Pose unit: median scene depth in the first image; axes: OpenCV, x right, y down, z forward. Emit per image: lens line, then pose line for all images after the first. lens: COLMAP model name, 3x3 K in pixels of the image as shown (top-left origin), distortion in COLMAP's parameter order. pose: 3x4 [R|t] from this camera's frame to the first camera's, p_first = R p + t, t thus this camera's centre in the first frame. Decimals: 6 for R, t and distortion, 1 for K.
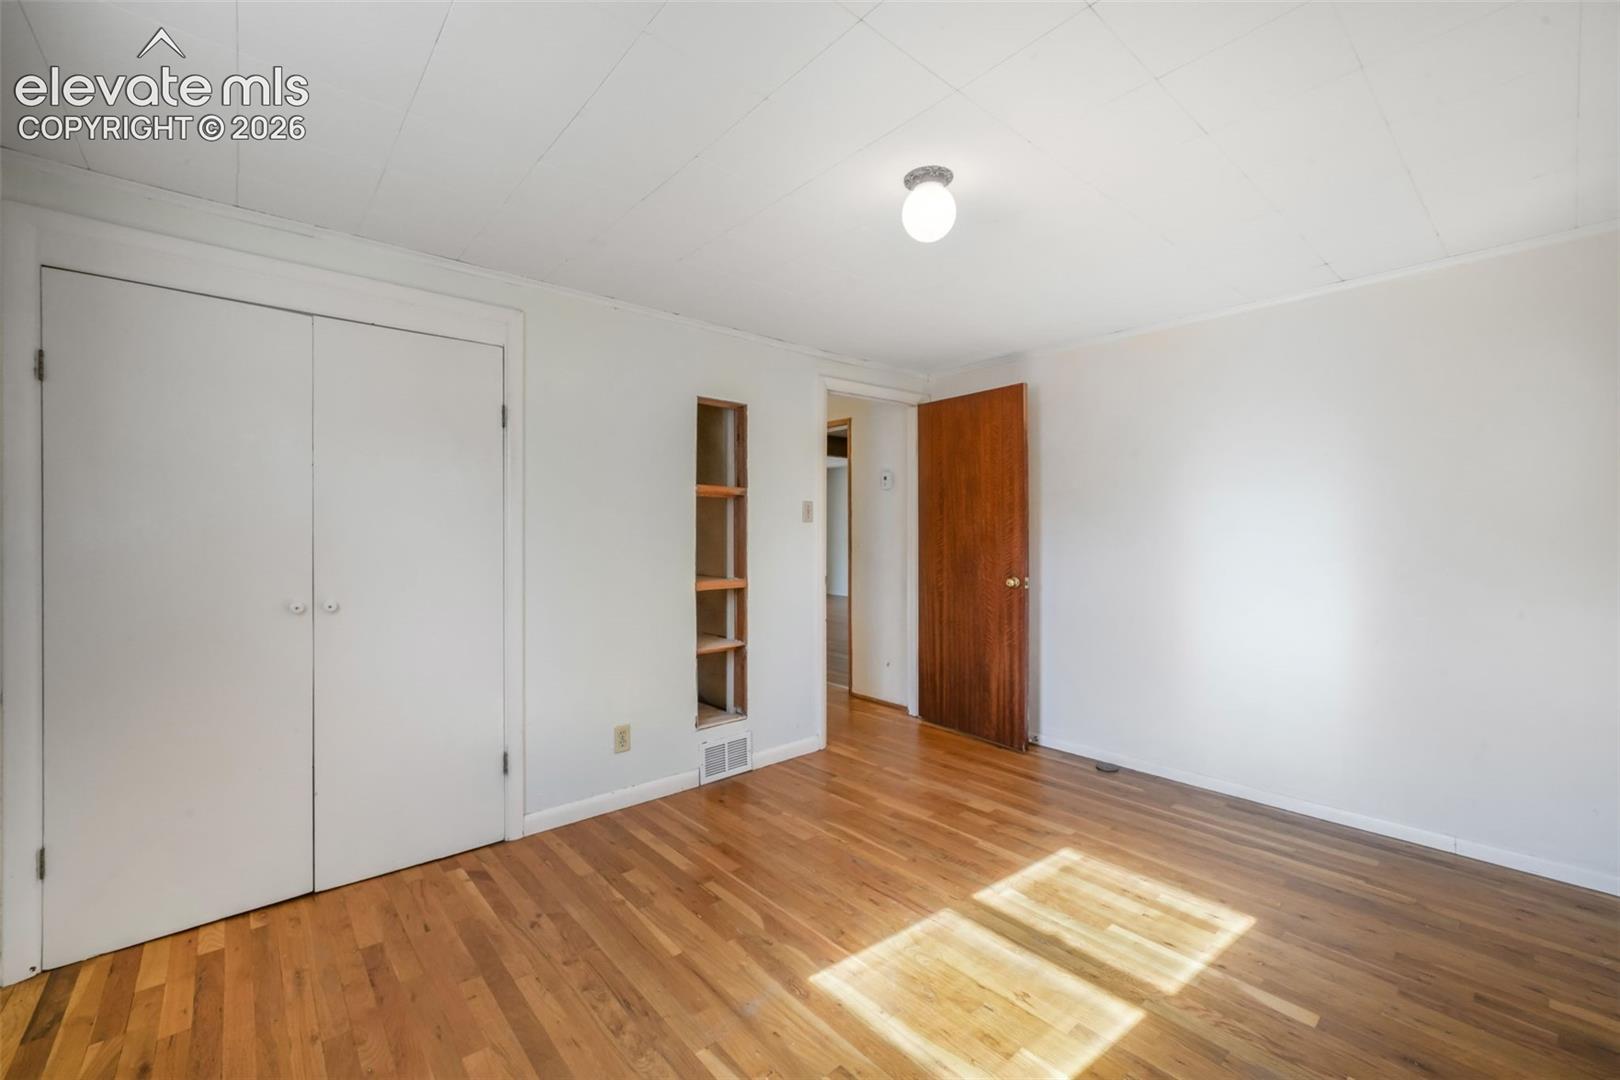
lens RADIAL K [[646.9, 0, 809.8], [0, 646.9, 532.2], [0, 0, 1]] dist [0.000522, 0.000144]
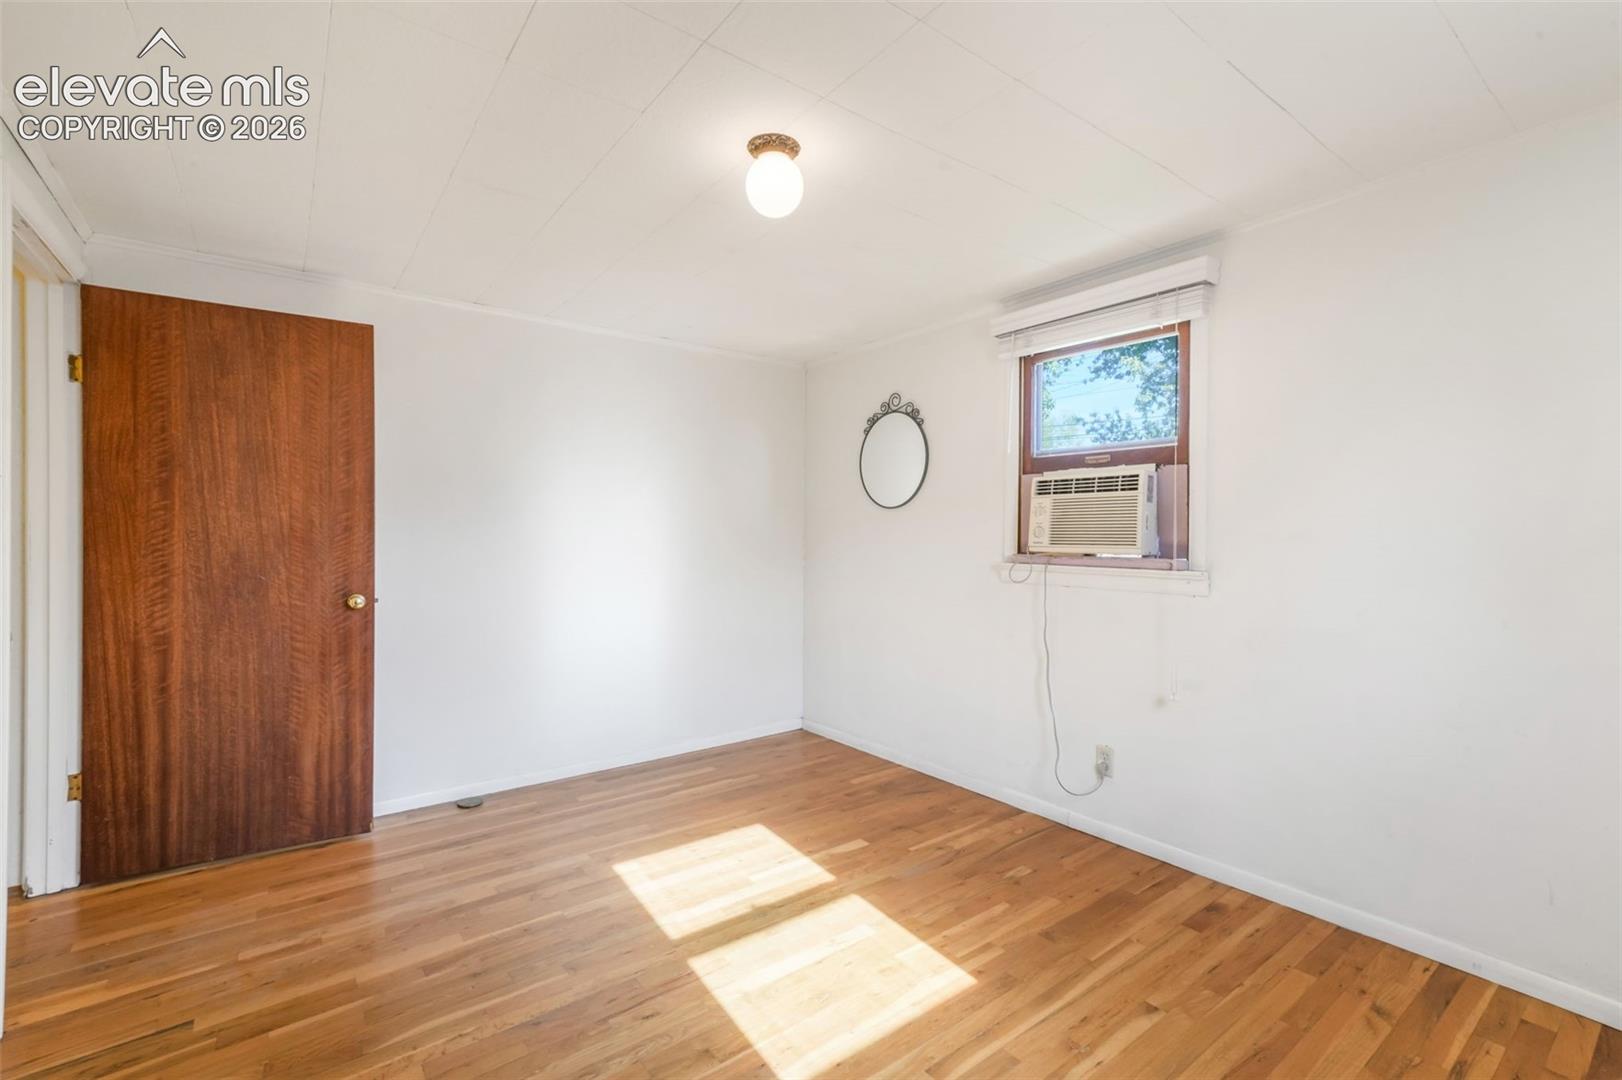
lens RADIAL K [[719.2, 0, 798.9], [0, 719.2, 532.2], [0, 0, 1]] dist [0.008217, 0.000422]
pose [[0.077722, 0.002781, 0.996971, -0.606404], [-0.004587, 0.999987, -0.002431, 0.001192], [-0.996965, -0.004384, 0.077734, 0.625440]]
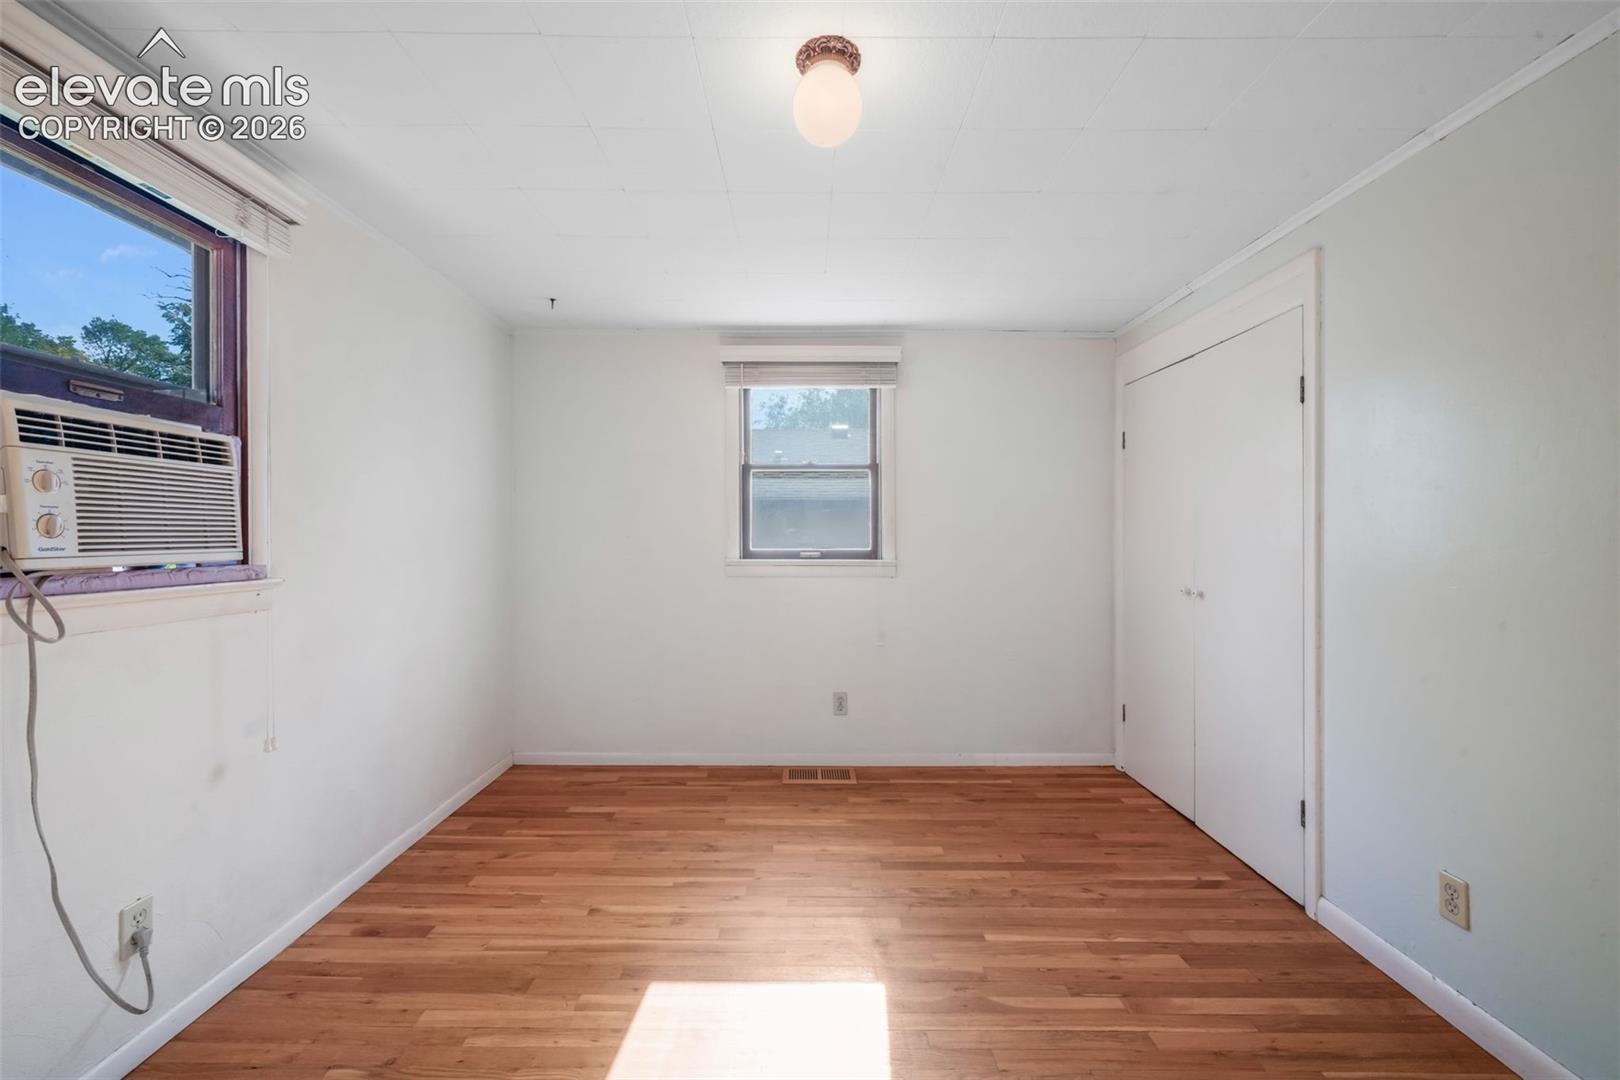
lens RADIAL K [[661.8, 0, 807.2], [0, 661.8, 535.1], [0, 0, 1]] dist [0.000342, 0.000338]
pose [[-0.649326, 0.000460, -0.760510, 0.568187], [0.002177, 0.999997, -0.001254, 0.004883], [0.760507, -0.002470, -0.649325, 1.059977]]
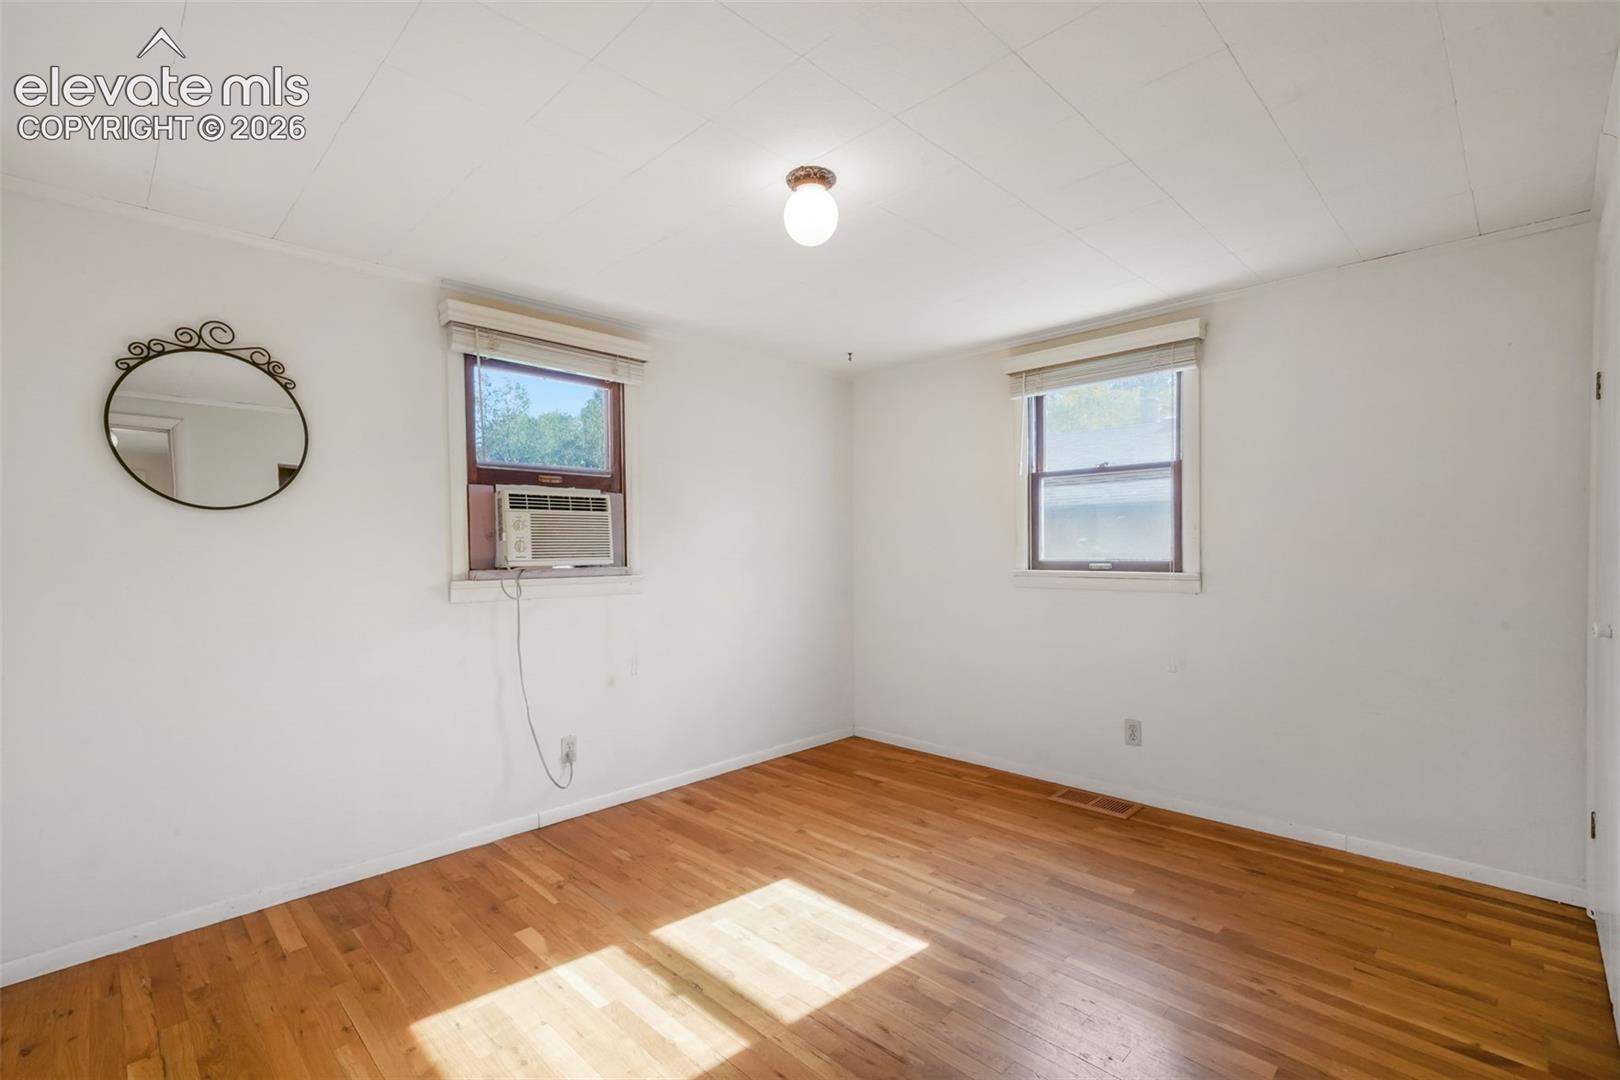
lens RADIAL K [[733.0, 0, 804.2], [0, 733.0, 558.6], [0, 0, 1]] dist [0.013872, 0.000511]
pose [[-0.996891, 0.011693, -0.077924, 0.205890], [0.010855, 0.999879, 0.011164, 0.007769], [0.078045, 0.010283, -0.996897, 1.516384]]
